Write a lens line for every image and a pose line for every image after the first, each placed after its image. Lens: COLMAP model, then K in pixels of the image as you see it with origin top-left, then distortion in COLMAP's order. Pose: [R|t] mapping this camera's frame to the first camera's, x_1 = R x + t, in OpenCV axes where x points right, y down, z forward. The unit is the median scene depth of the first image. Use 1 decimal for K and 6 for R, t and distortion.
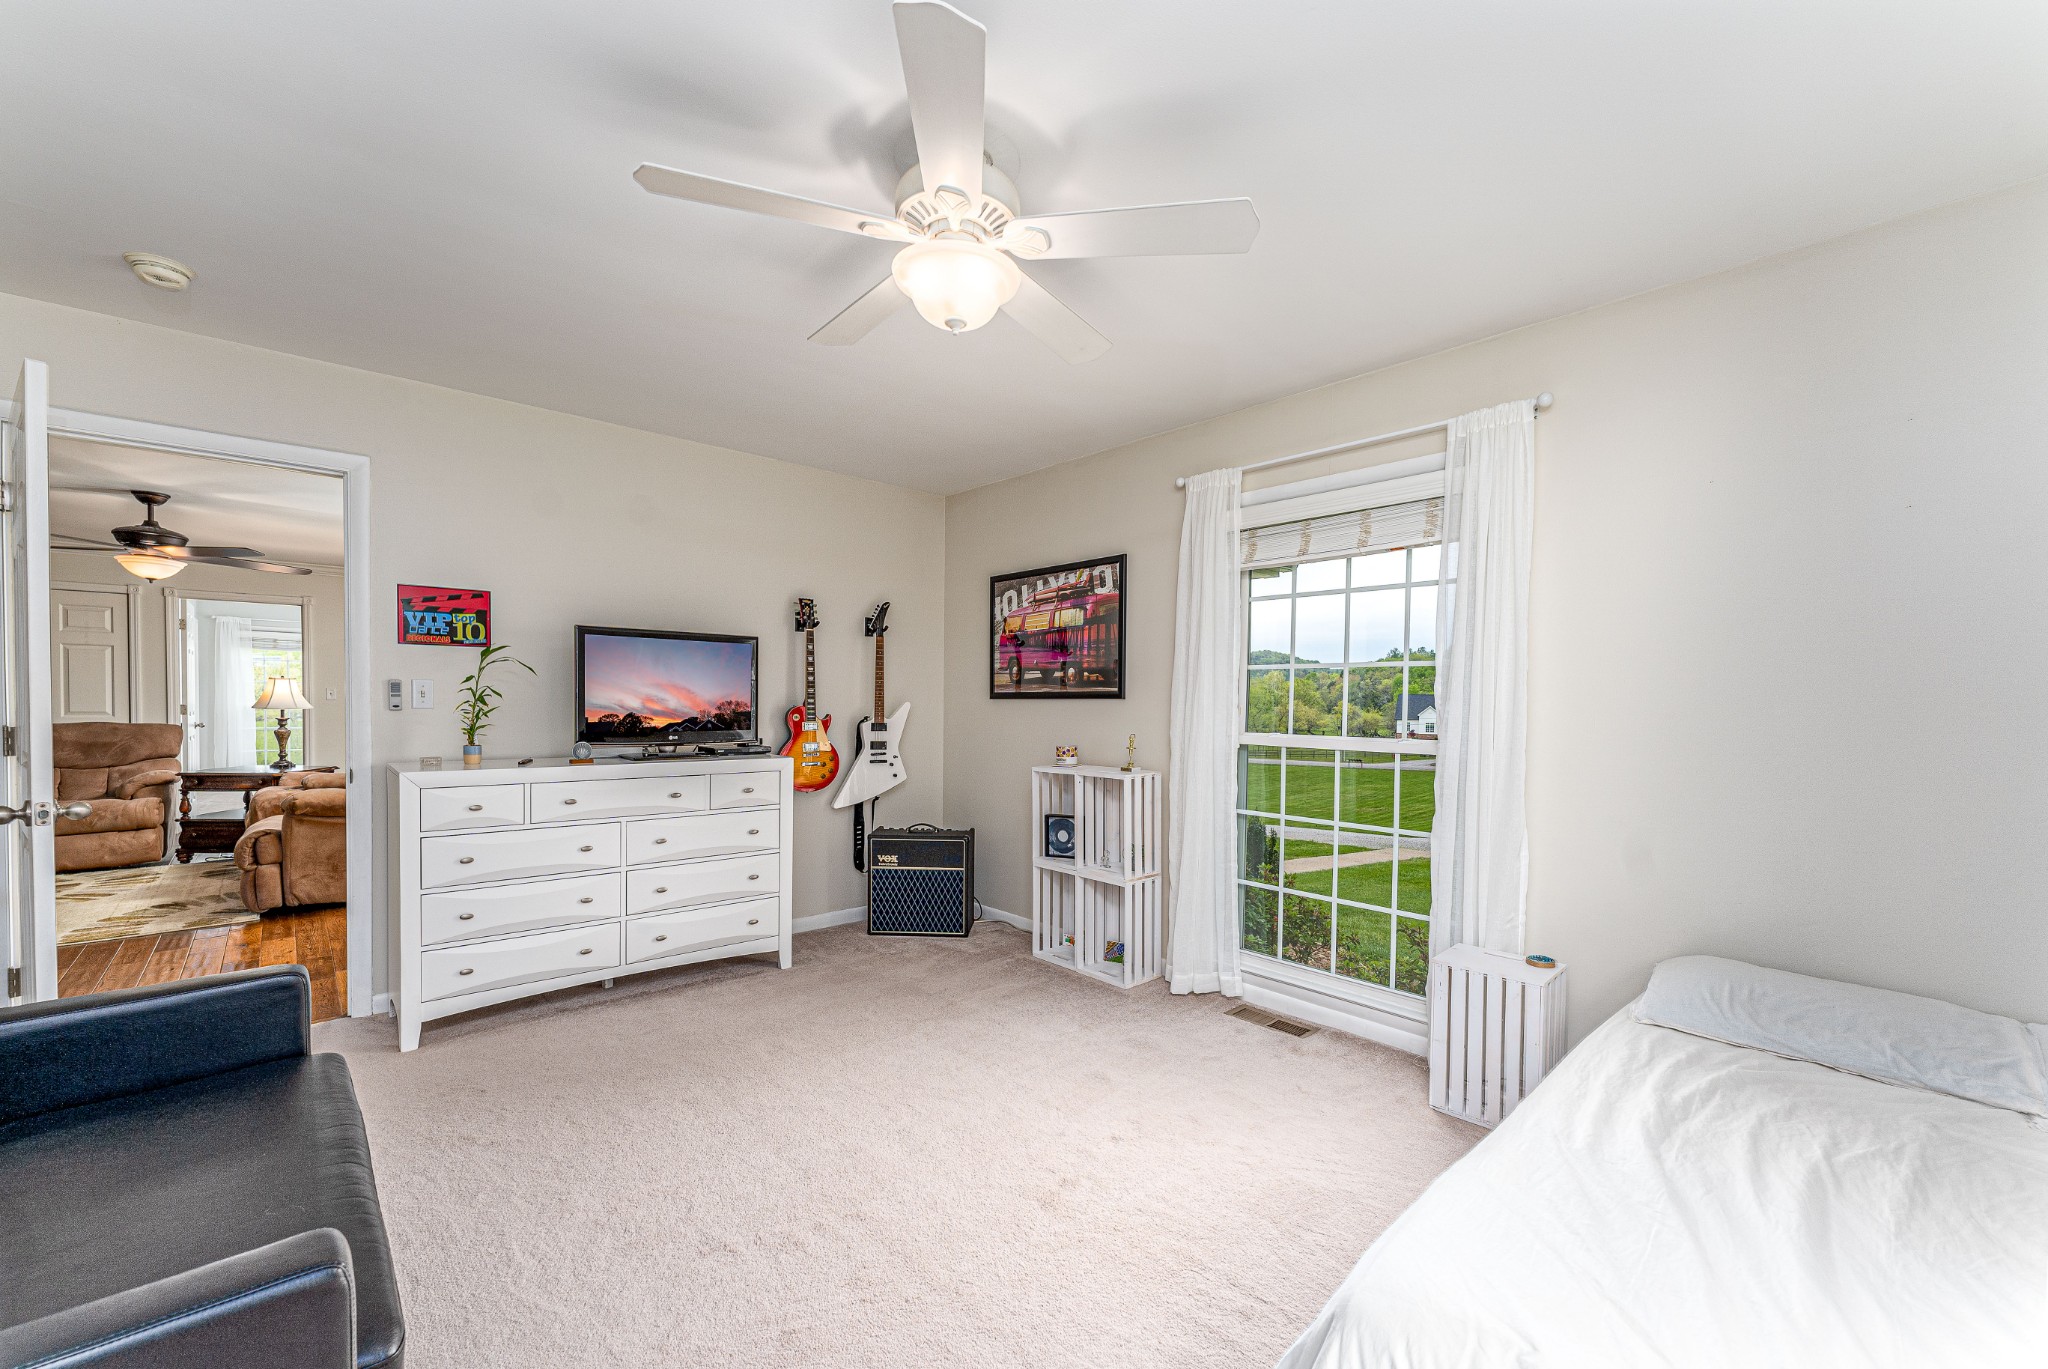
lens RADIAL K [[829.2, 0, 1021.7], [0, 829.2, 710.7], [0, 0, 1]] dist [-0.000383, 0.000005]
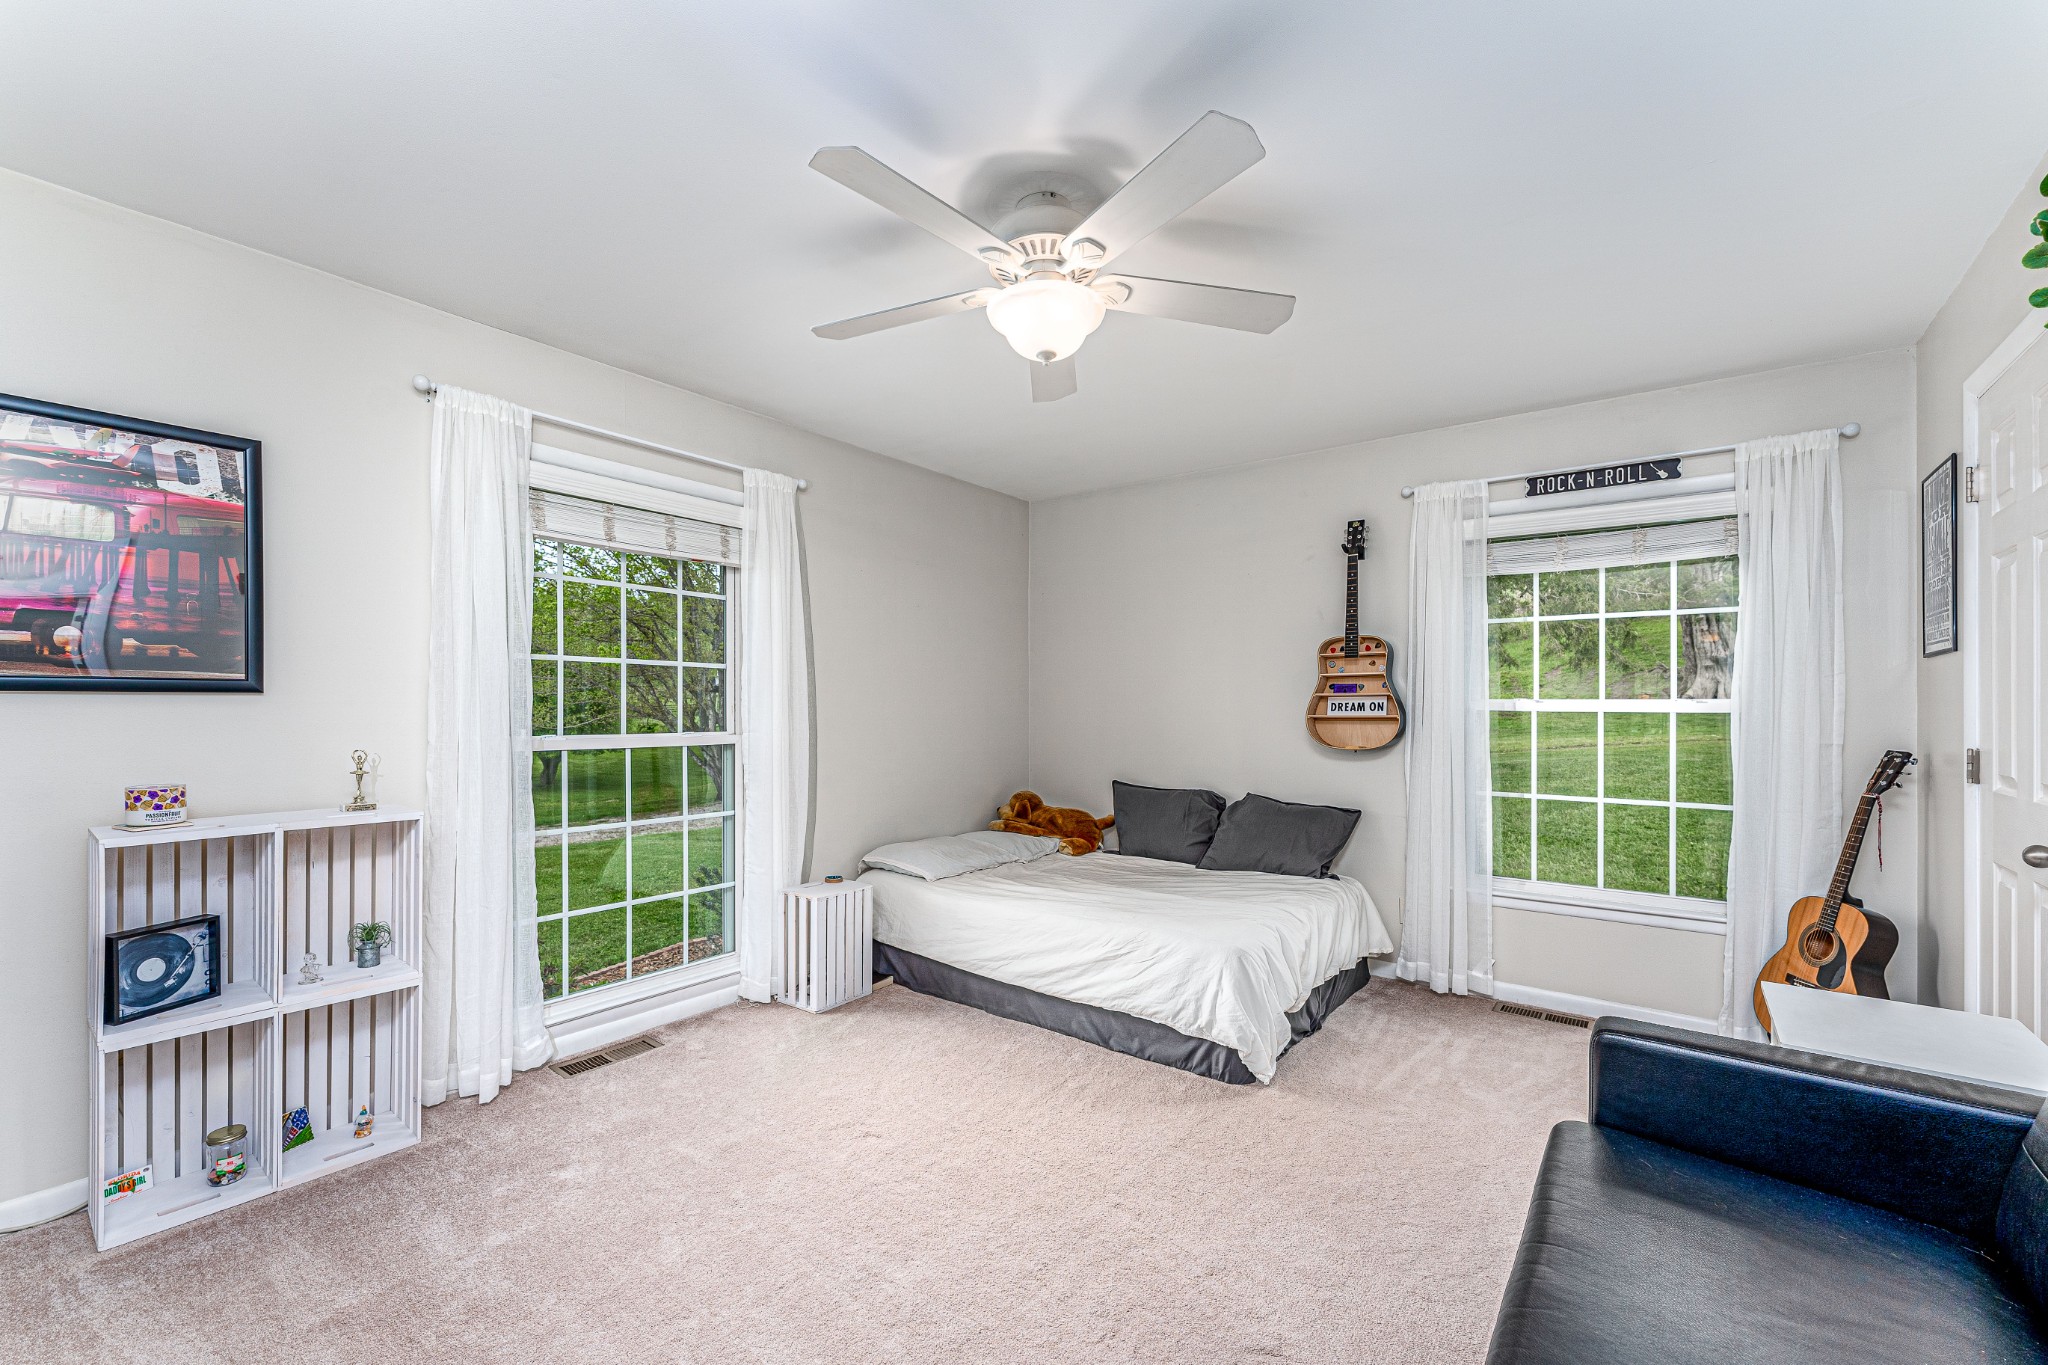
lens RADIAL K [[836.5, 0, 1024.0], [0, 836.5, 682.5], [0, 0, 1]] dist [0.000382, 0.000008]
pose [[-0.184974, 0.014419, 0.982638, -0.538703], [0.004215, 0.999895, -0.013879, -0.011055], [-0.982734, 0.001575, -0.185015, 0.580933]]
